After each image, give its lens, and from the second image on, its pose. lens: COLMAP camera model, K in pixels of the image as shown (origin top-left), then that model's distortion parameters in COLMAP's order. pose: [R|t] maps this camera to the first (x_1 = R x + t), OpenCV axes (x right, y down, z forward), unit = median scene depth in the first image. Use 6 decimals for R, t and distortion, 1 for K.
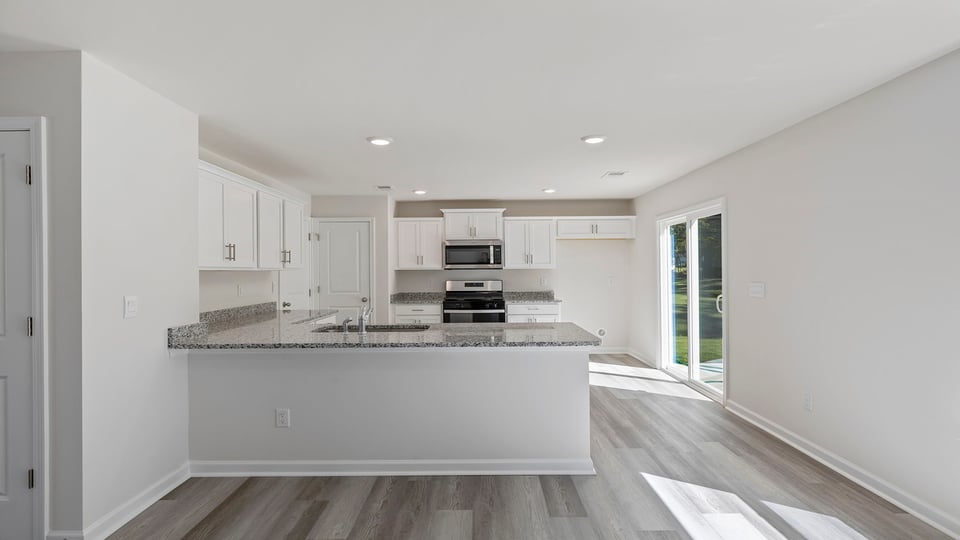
lens RADIAL K [[484.9, 0, 477.9], [0, 484.9, 267.7], [0, 0, 1]] dist [0.007045, -0.000465]
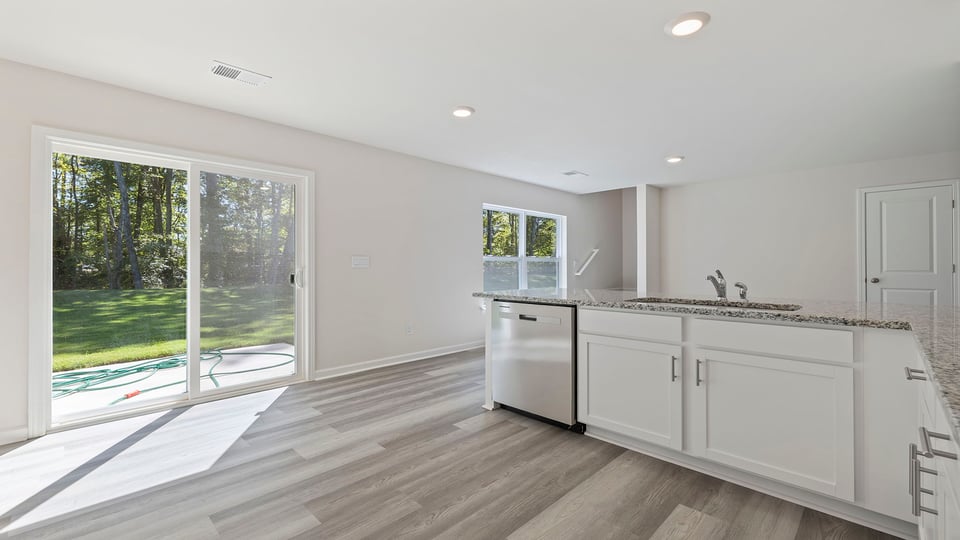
lens RADIAL K [[410.6, 0, 479.8], [0, 410.6, 266.2], [0, 0, 1]] dist [0.003290, 0.000415]
pose [[-0.720137, 0.006528, 0.693801, -0.204966], [0.000796, 0.999963, -0.008583, 0.037092], [-0.693831, -0.005629, -0.720116, 0.859016]]
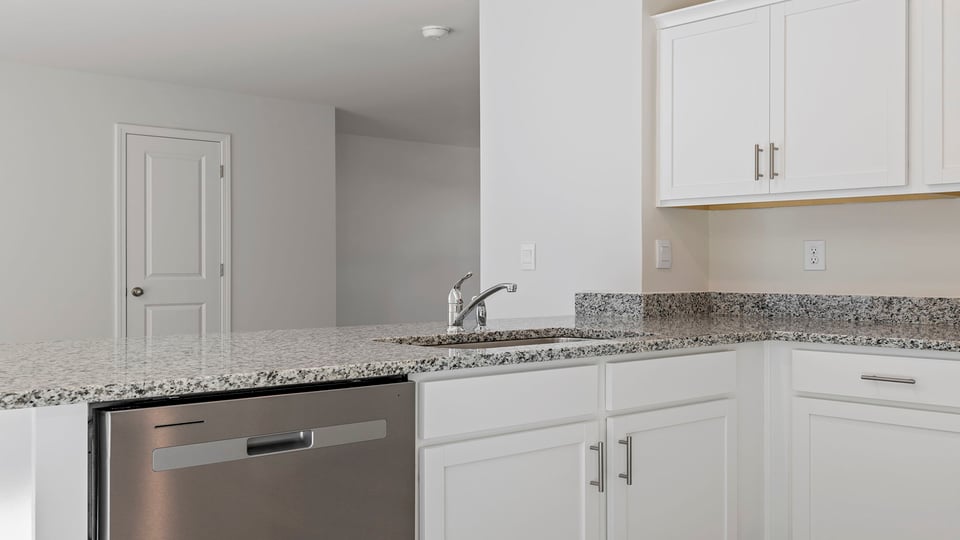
lens RADIAL K [[944.7, 0, 478.3], [0, 944.7, 268.6], [0, 0, 1]] dist [0.013918, 0.000000]
pose [[-0.742205, 0.008139, -0.670123, 0.158727], [0.009103, 0.999956, 0.002062, 0.034676], [0.670111, -0.004570, -0.742247, 0.778641]]
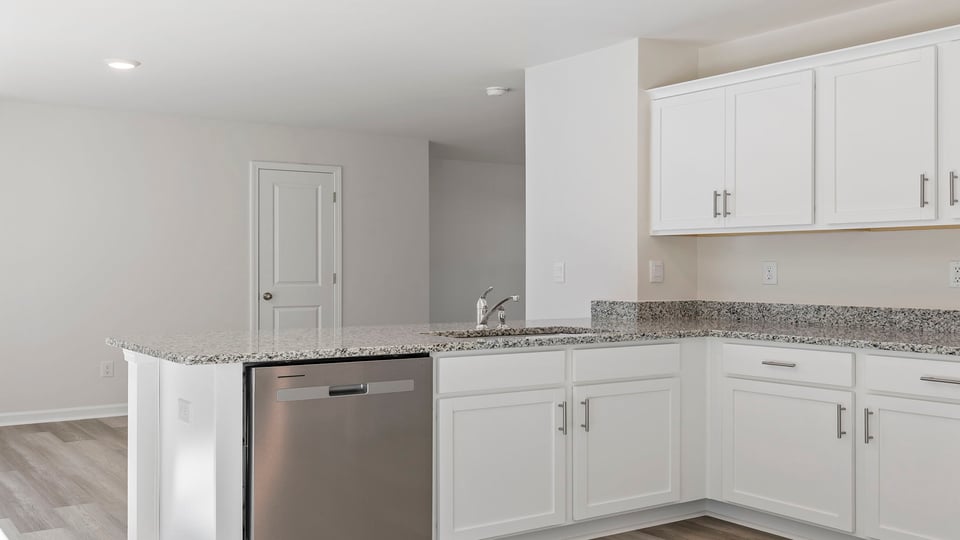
lens RADIAL K [[944.7, 0, 483.4], [0, 944.7, 273.2], [0, 0, 1]] dist [0.013918, 0.000000]
pose [[-0.817231, 0.008839, -0.576242, 0.229503], [0.007950, 0.999960, 0.004063, 0.026093], [0.576255, -0.001261, -0.817269, 0.949146]]
